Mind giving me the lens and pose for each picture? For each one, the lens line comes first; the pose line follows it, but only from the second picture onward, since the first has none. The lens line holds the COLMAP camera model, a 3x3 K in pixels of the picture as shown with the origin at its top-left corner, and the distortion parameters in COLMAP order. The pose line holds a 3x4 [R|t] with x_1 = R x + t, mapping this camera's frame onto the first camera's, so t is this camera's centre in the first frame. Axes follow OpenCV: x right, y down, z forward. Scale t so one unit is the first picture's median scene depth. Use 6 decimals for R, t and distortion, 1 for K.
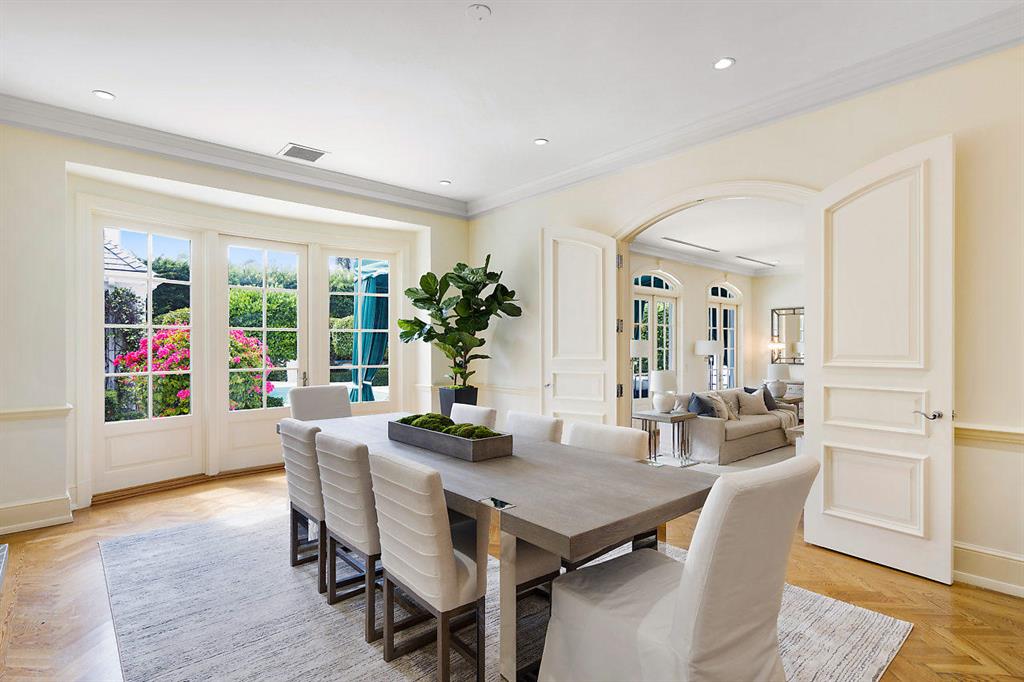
lens RADIAL K [[509.0, 0, 506.9], [0, 509.0, 338.9], [0, 0, 1]] dist [0.003926, 0.000314]
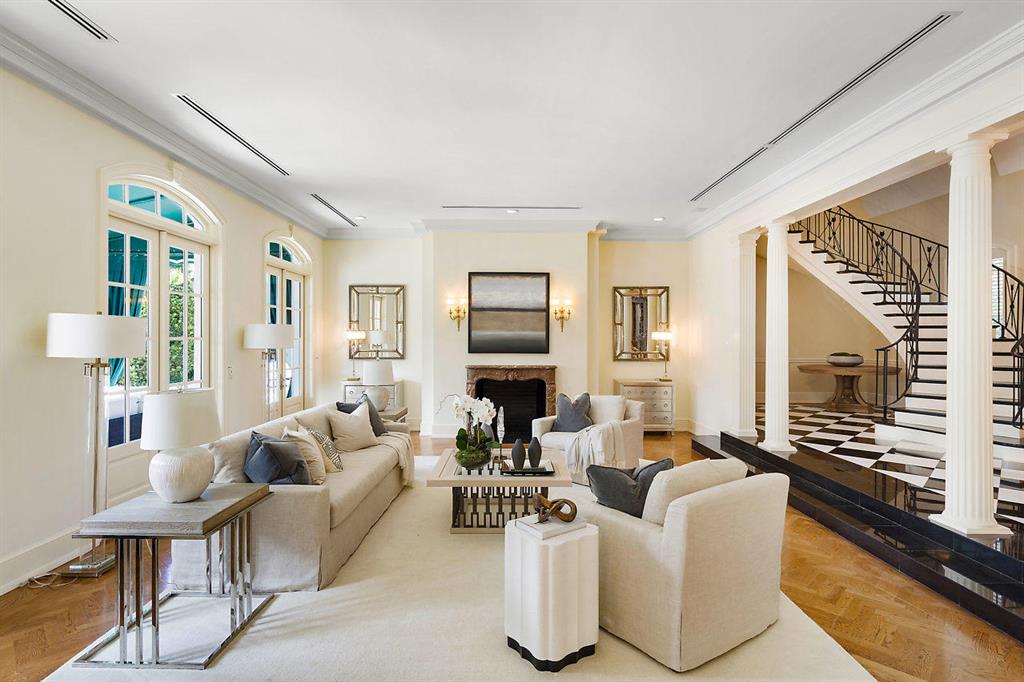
lens RADIAL K [[515.9, 0, 511.2], [0, 515.9, 336.2], [0, 0, 1]] dist [0.003291, 0.001183]
pose [[0.650422, 0.001690, 0.759571, 0.109679], [-0.007786, 0.999960, 0.004443, 0.010923], [-0.759533, -0.008804, 0.650409, 0.352418]]
